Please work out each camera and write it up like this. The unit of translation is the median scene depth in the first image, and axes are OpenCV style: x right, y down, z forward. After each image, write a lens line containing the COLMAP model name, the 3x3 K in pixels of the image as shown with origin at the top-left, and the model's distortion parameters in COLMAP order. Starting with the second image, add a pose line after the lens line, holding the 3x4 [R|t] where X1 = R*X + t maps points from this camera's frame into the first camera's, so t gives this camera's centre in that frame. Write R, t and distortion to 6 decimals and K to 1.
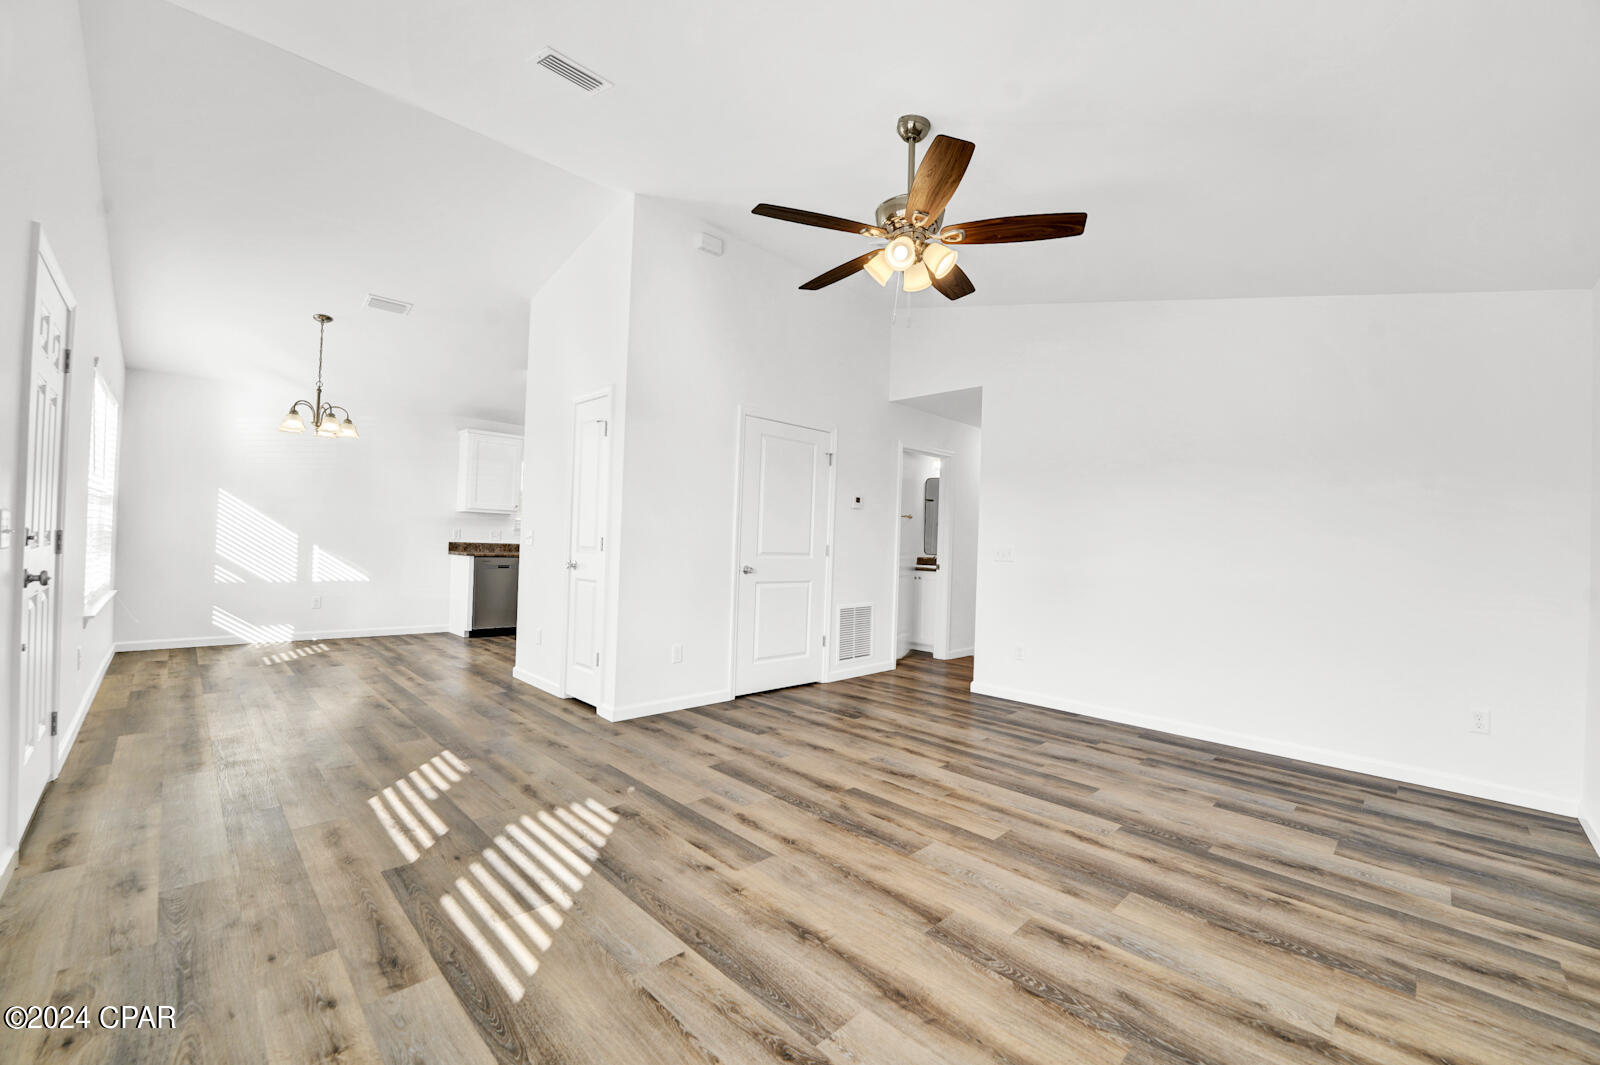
lens RADIAL K [[654.5, 0, 793.0], [0, 654.5, 528.3], [0, 0, 1]] dist [-0.027621, 0.004352]
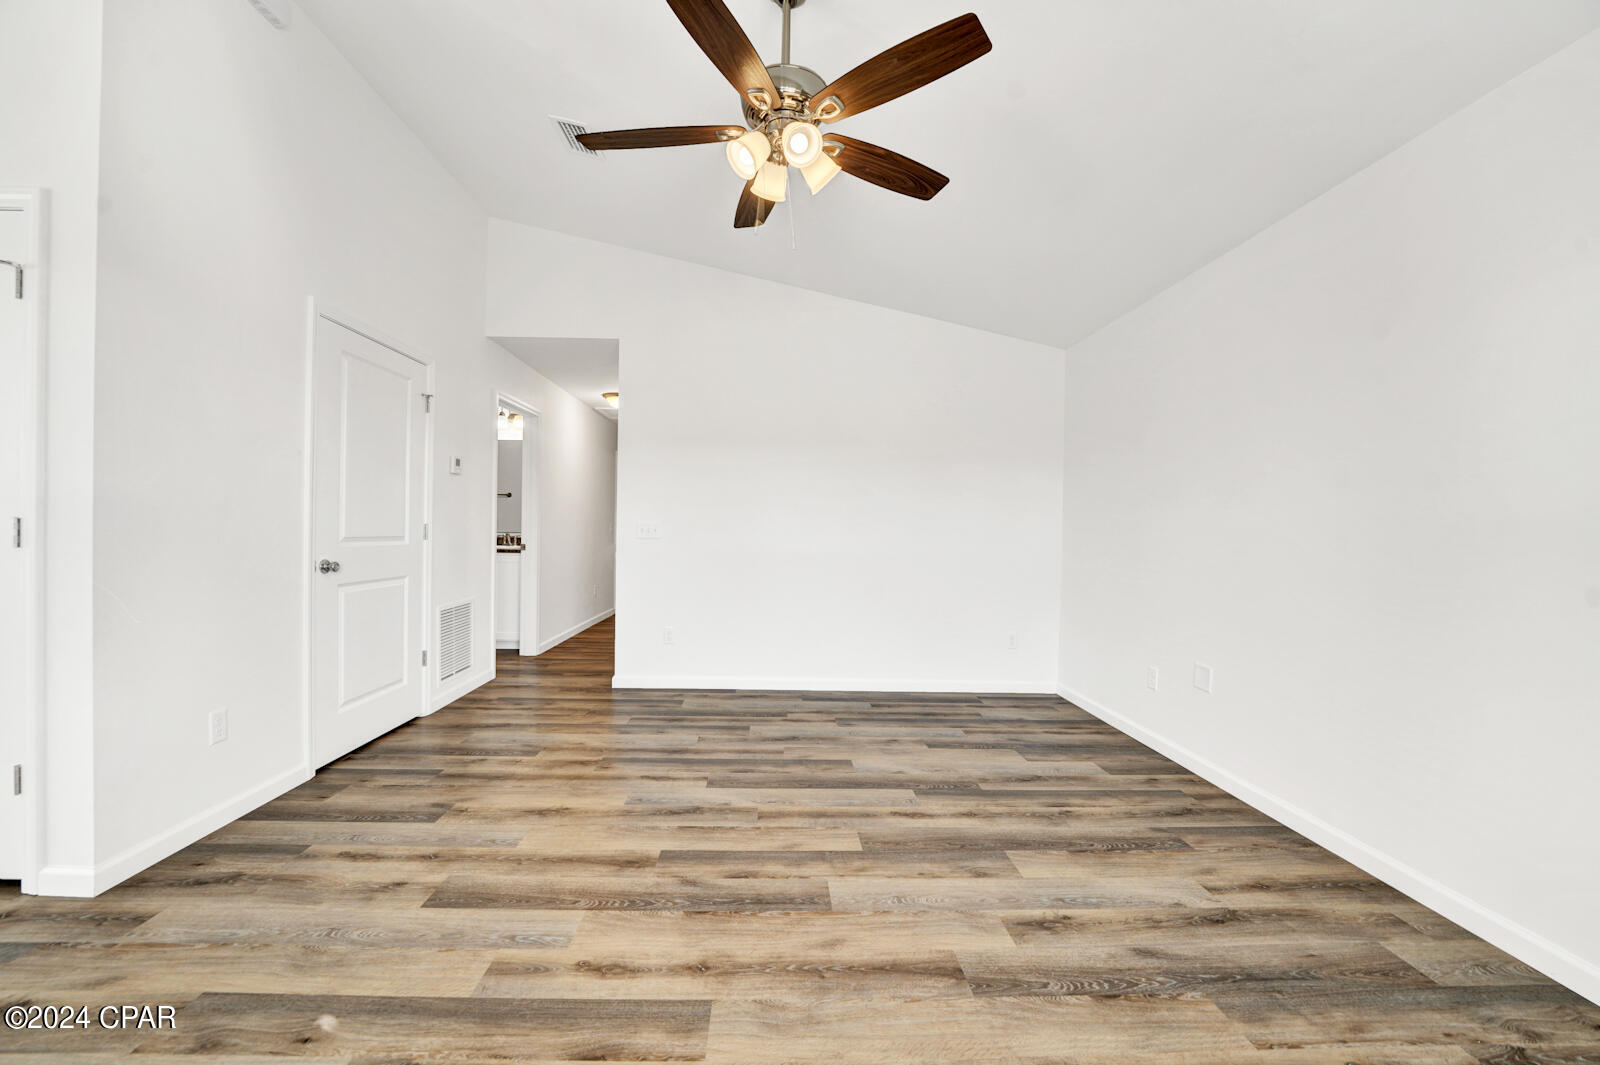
lens RADIAL K [[654.5, 0, 800.4], [0, 654.5, 529.4], [0, 0, 1]] dist [-0.027621, 0.004352]
pose [[0.677102, -0.023518, 0.735513, -0.304695], [-0.008941, 0.999153, 0.040179, -0.000278], [-0.735835, -0.033781, 0.676318, 0.355039]]
